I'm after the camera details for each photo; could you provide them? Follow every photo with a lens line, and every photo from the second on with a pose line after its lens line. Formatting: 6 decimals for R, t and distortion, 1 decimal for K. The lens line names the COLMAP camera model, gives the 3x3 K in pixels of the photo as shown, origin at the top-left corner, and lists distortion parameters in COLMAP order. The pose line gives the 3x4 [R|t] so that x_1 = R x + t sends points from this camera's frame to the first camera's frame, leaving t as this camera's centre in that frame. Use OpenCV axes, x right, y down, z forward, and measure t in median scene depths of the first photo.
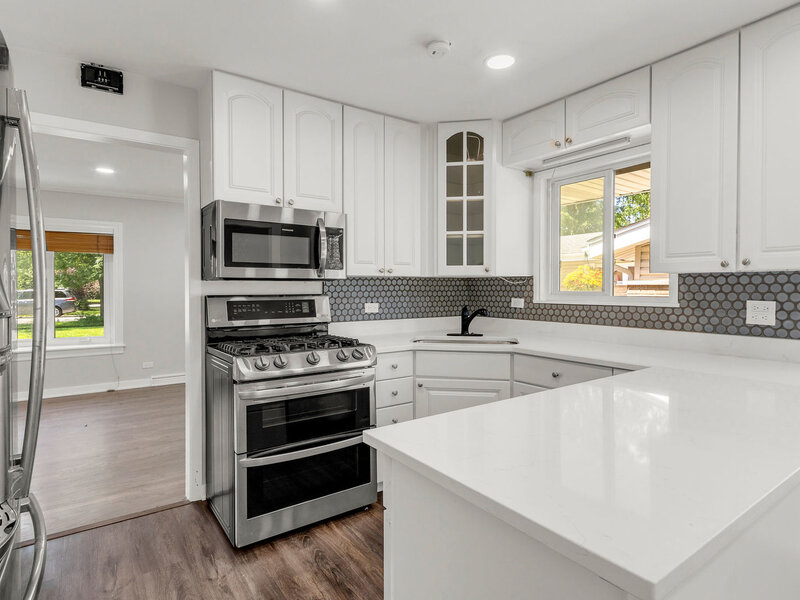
lens RADIAL K [[444.7, 0, 403.4], [0, 444.7, 292.4], [0, 0, 1]] dist [0.001256, -0.000031]
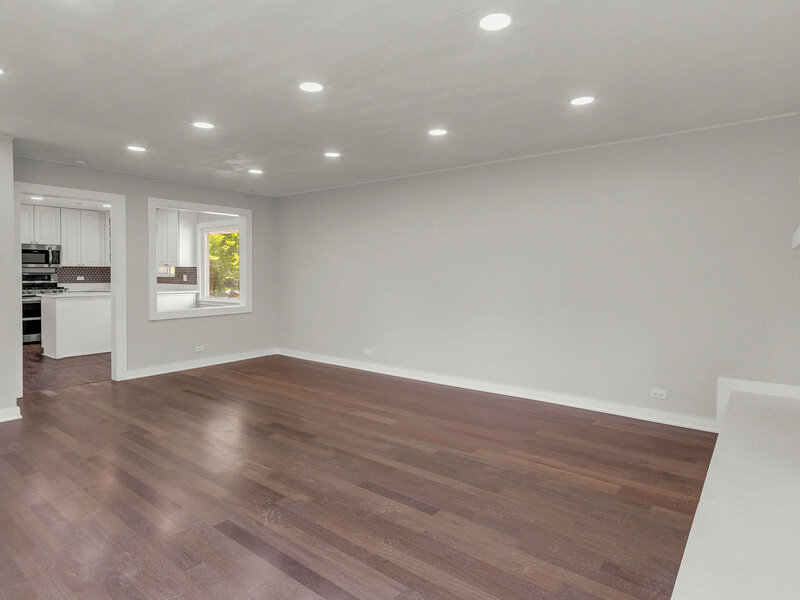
lens RADIAL K [[444.7, 0, 403.4], [0, 444.7, 292.4], [0, 0, 1]] dist [0.001256, -0.000031]
pose [[0.950272, -0.006336, 0.311355, 0.981209], [-0.003696, 0.999493, 0.031620, 0.029220], [-0.311398, -0.031198, 0.949767, -2.226371]]
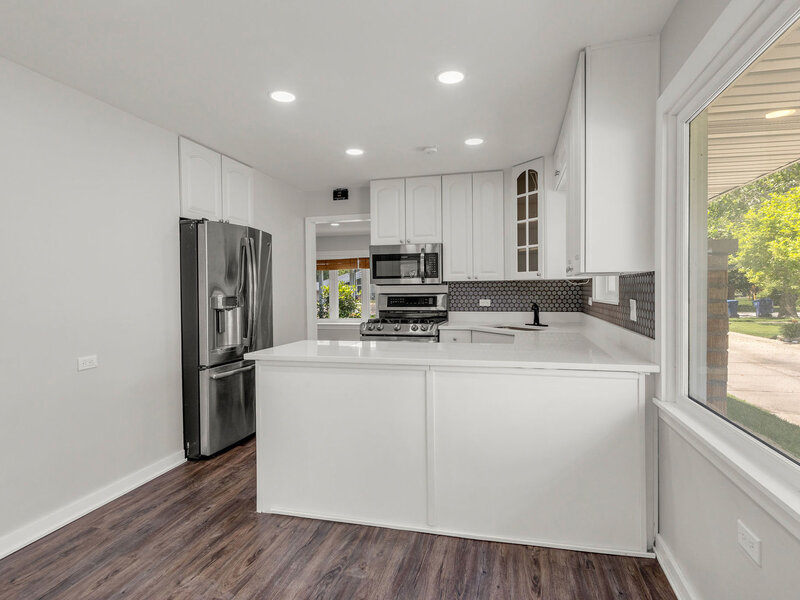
lens RADIAL K [[444.7, 0, 403.4], [0, 444.7, 292.4], [0, 0, 1]] dist [0.001256, -0.000031]
pose [[0.640593, 0.002061, -0.767878, 0.915357], [-0.000663, 0.999998, 0.002131, -0.001462], [0.767880, -0.000856, 0.640593, -0.125138]]
